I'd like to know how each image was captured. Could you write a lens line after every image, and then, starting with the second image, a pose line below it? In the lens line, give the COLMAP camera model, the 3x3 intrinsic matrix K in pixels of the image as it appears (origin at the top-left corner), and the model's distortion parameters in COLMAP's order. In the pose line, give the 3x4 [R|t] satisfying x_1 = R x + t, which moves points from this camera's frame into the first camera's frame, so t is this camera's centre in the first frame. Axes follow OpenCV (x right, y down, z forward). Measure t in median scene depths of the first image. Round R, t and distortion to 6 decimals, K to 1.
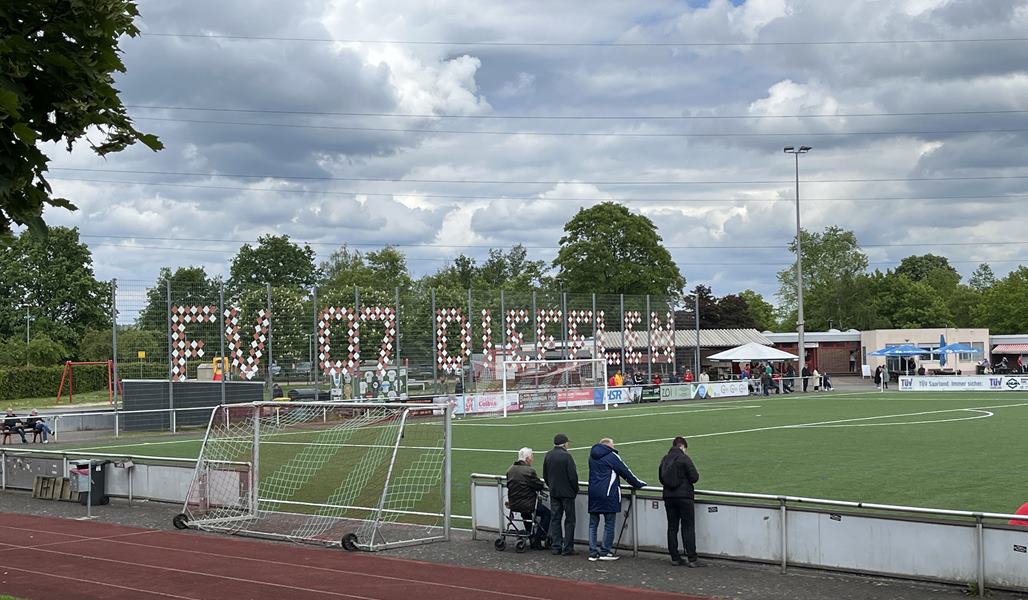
lens RADIAL K [[1372.9, 0, 514.0], [0, 1372.9, 300.0], [0, 0, 1]] dist [0.137098, -0.024332]
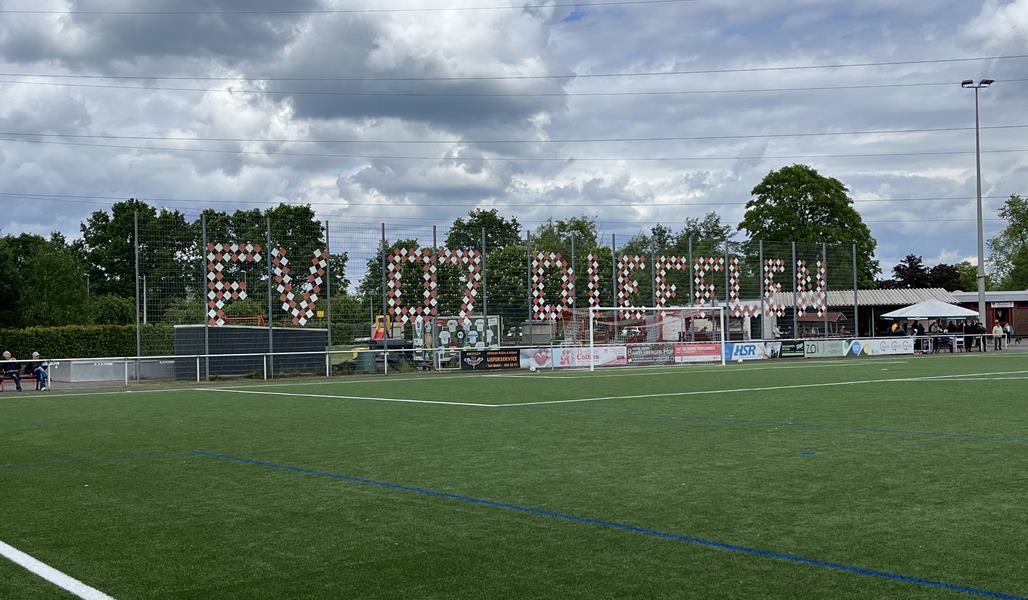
lens RADIAL K [[1193.1, 0, 514.0], [0, 1193.1, 300.0], [0, 0, 1]] dist [0.155582, -0.496690]
pose [[0.979436, -0.003701, -0.201720, 0.089386], [0.006646, 0.999881, 0.013928, 0.026271], [0.201645, -0.014982, 0.979344, 0.218375]]
